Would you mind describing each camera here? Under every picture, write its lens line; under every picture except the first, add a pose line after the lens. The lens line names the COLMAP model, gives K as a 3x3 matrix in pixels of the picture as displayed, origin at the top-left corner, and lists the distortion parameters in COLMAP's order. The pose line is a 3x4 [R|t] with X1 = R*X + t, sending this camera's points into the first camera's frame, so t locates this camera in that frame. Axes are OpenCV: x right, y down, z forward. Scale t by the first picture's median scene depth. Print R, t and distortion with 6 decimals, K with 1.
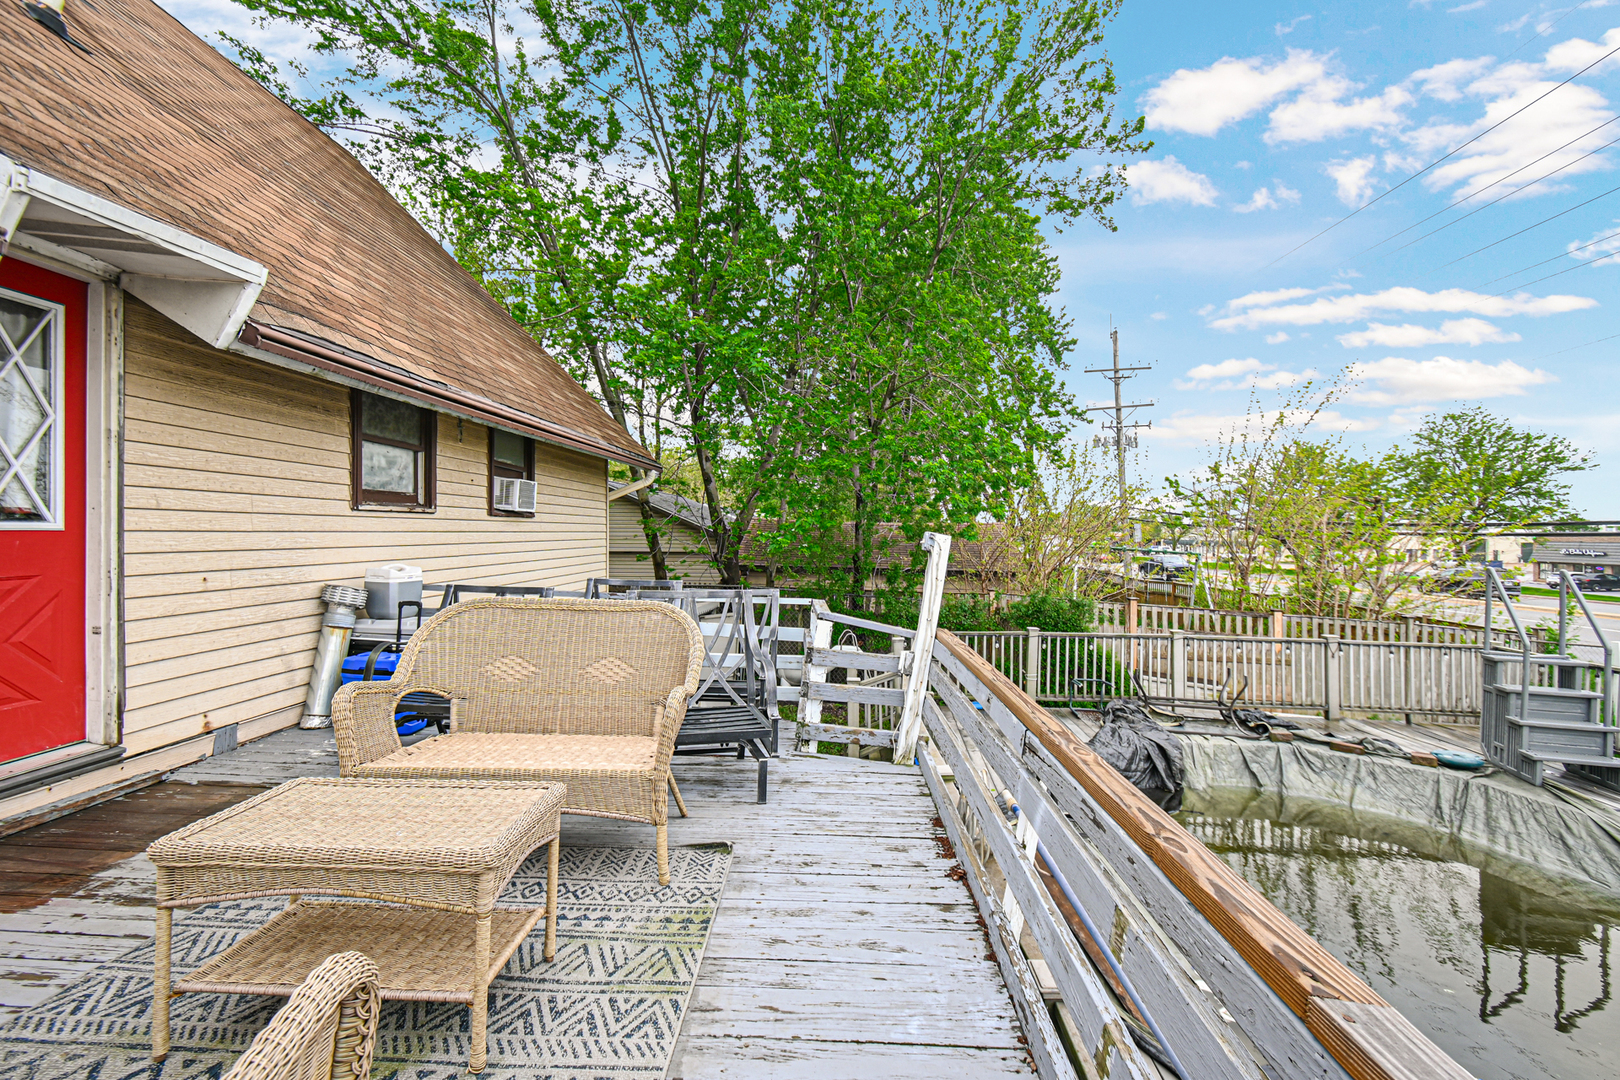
lens RADIAL K [[690.8, 0, 798.5], [0, 690.8, 530.3], [0, 0, 1]] dist [-0.003182, -0.000324]
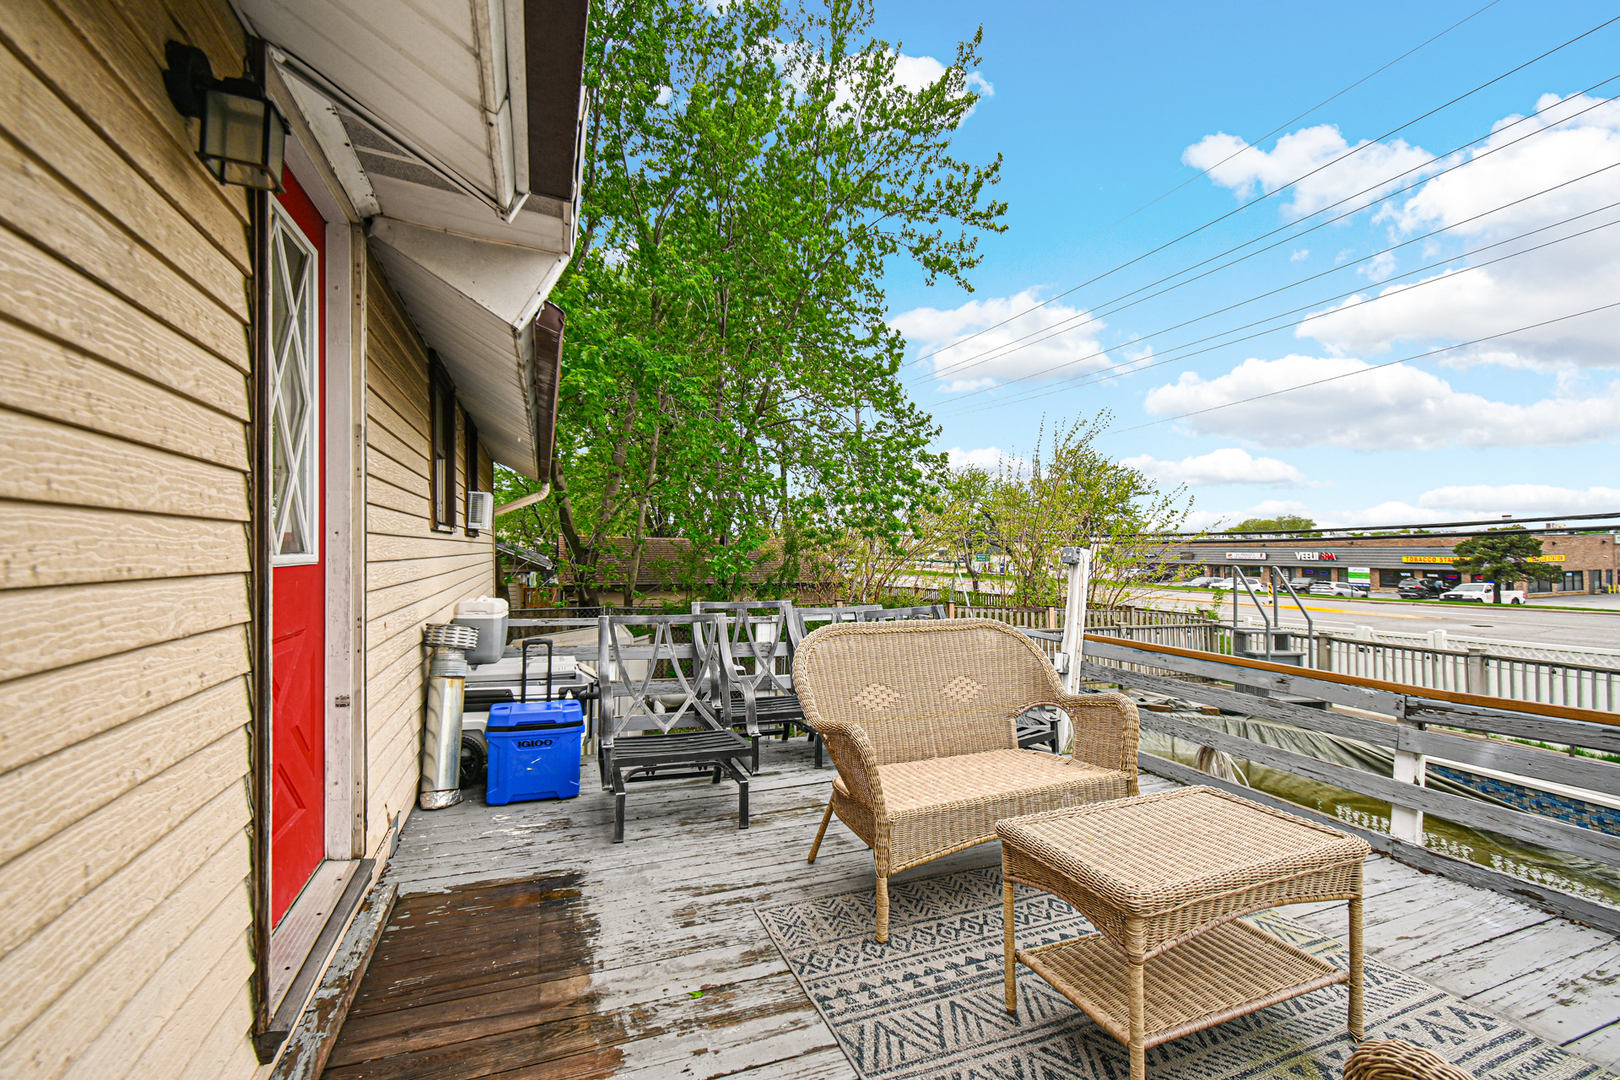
lens RADIAL K [[690.8, 0, 771.8], [0, 690.8, 543.8], [0, 0, 1]] dist [-0.003182, -0.000324]
pose [[0.925873, -0.012543, 0.377626, -0.424765], [0.012993, 0.999915, 0.001357, -0.006950], [-0.377611, 0.003650, 0.925957, 0.079686]]
